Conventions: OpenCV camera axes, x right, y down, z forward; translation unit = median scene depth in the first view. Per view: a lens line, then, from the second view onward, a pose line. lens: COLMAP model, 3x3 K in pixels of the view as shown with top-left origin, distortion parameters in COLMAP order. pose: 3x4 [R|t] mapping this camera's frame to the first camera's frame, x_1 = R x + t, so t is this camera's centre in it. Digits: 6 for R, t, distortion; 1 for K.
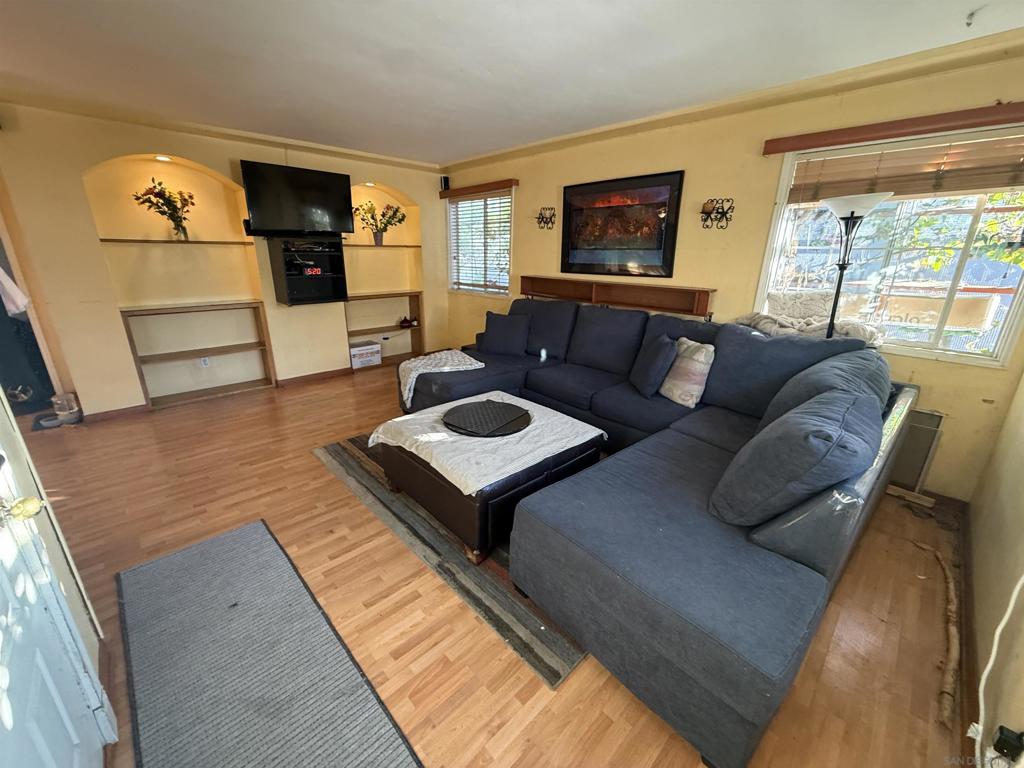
lens RADIAL K [[407.8, 0, 512.8], [0, 407.8, 385.5], [0, 0, 1]] dist [-0.002202, 0.000142]
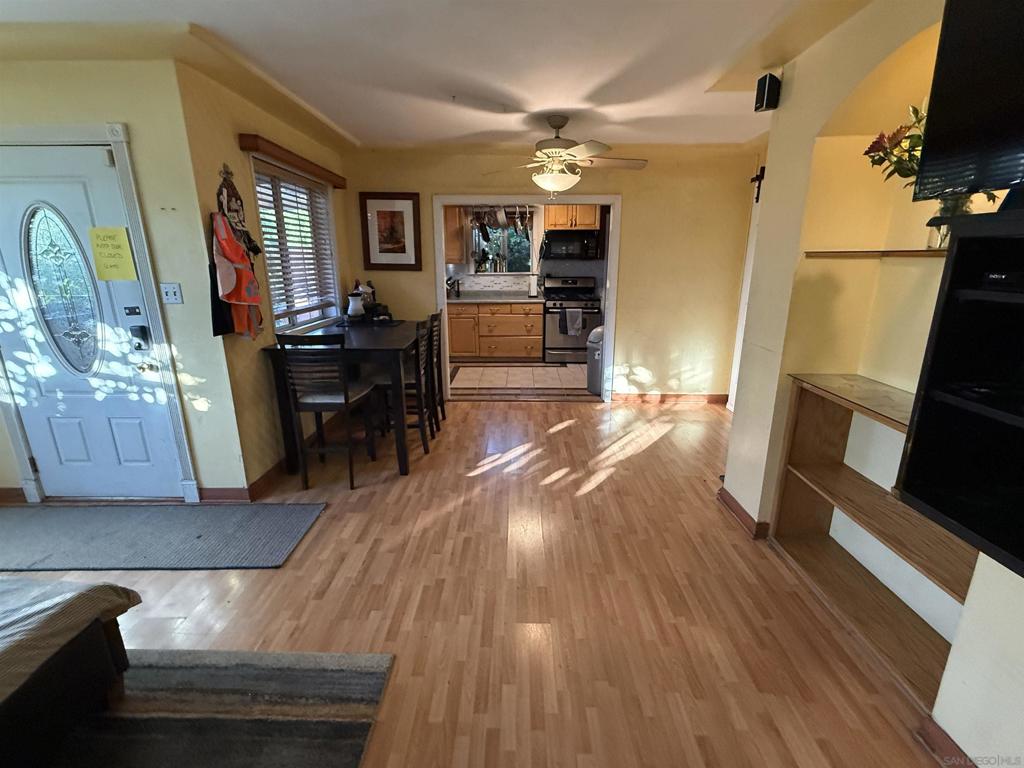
lens RADIAL K [[457.7, 0, 513.3], [0, 457.7, 382.7], [0, 0, 1]] dist [0.000056, -0.000456]
pose [[-0.701685, 0.172974, -0.691171, -0.251940], [-0.233442, 0.860721, 0.452399, -0.409636], [0.673159, 0.478790, -0.563575, 1.207318]]
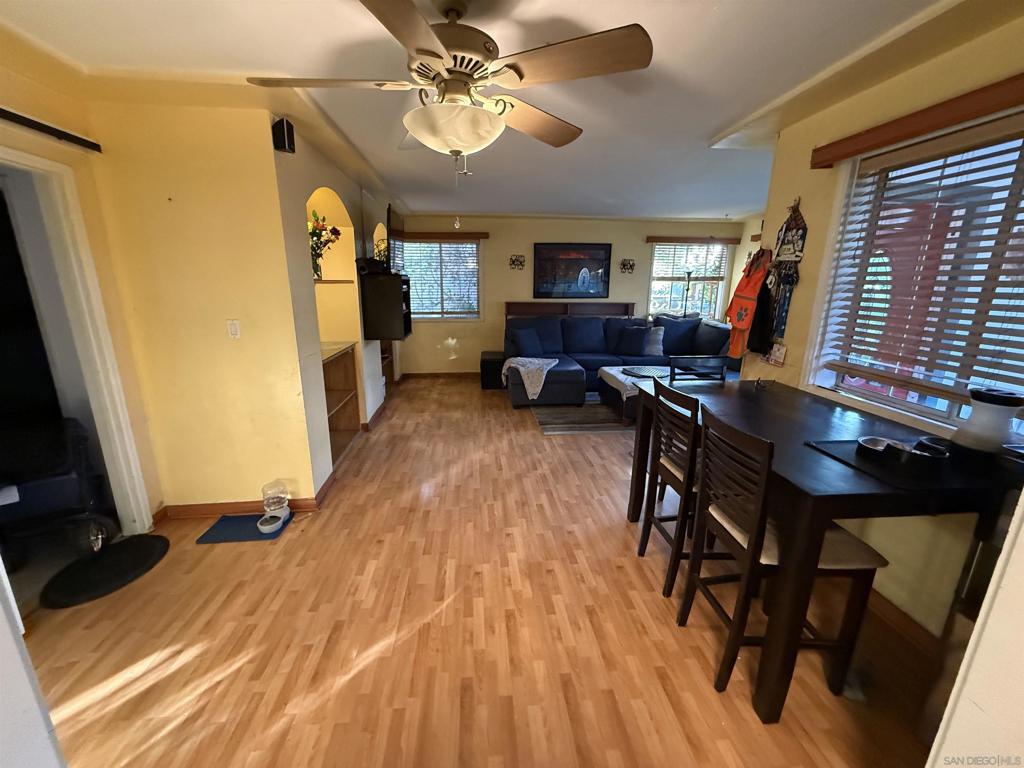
lens RADIAL K [[407.8, 0, 511.3], [0, 407.8, 384.0], [0, 0, 1]] dist [-0.002202, 0.000142]
pose [[0.626037, -0.199980, 0.753715, -1.470953], [0.245135, 0.968026, 0.053233, -0.096327], [-0.740261, 0.151436, 0.655042, 0.171789]]
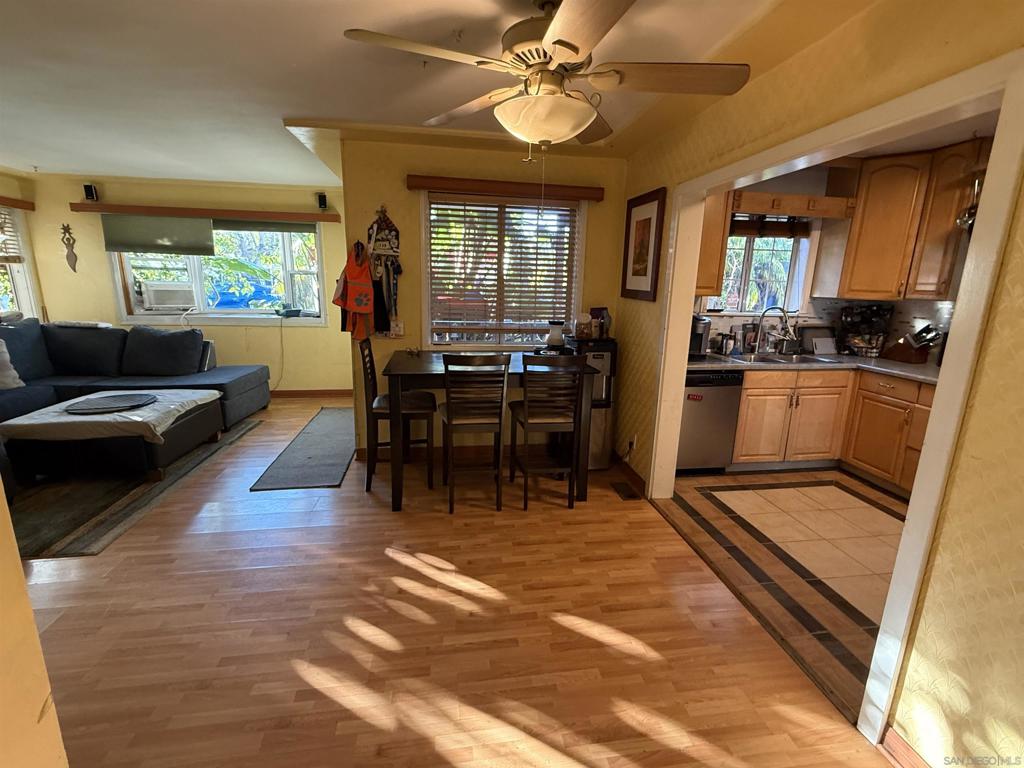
lens RADIAL K [[457.7, 0, 512.3], [0, 457.7, 382.2], [0, 0, 1]] dist [0.000056, -0.000456]
pose [[-0.813797, -0.157439, 0.559417, -1.413772], [0.149396, 0.873579, 0.463185, -0.342912], [-0.561619, 0.460514, -0.687395, 0.960316]]
